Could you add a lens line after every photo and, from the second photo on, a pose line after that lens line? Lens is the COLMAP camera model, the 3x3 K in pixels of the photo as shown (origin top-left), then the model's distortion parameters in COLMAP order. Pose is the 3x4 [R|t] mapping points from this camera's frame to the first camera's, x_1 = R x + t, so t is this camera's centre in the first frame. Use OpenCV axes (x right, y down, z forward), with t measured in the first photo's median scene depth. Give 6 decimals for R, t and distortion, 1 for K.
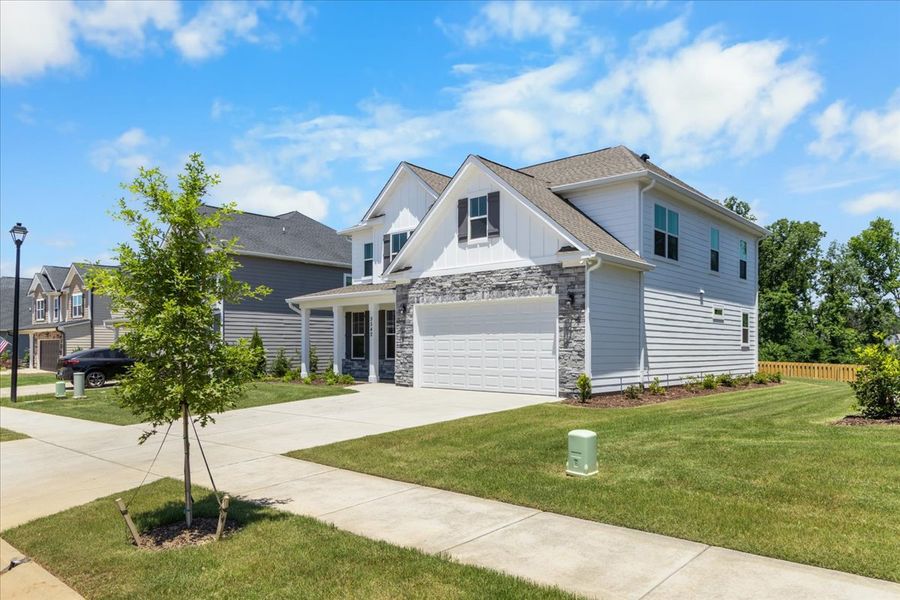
lens RADIAL K [[624.9, 0, 467.2], [0, 624.9, 337.8], [0, 0, 1]] dist [-0.004861, 0.000108]
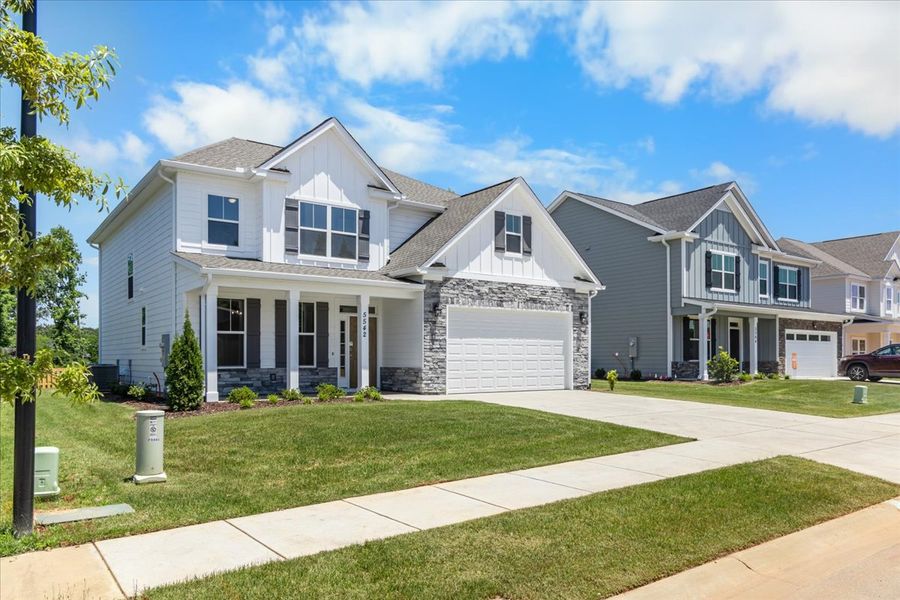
lens RADIAL K [[624.9, 0, 461.8], [0, 624.9, 349.0], [0, 0, 1]] dist [-0.004861, 0.000108]
pose [[0.203779, 0.010339, 0.978962, -1.057820], [-0.015260, 0.999856, -0.007384, 0.019694], [-0.978898, -0.013435, 0.203908, 0.848834]]
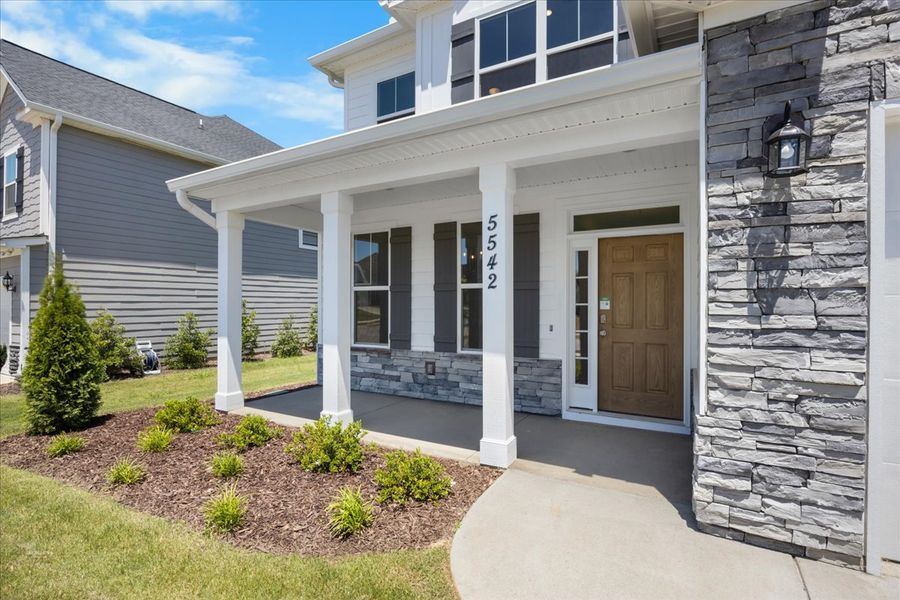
lens RADIAL K [[430.7, 0, 451.3], [0, 430.7, 303.1], [0, 0, 1]] dist [-0.018524, -0.000506]
pose [[0.980025, 0.002642, 0.198857, -0.243361], [-0.005332, 0.999901, 0.012993, 0.001676], [-0.198803, -0.013794, 0.979942, 0.974774]]
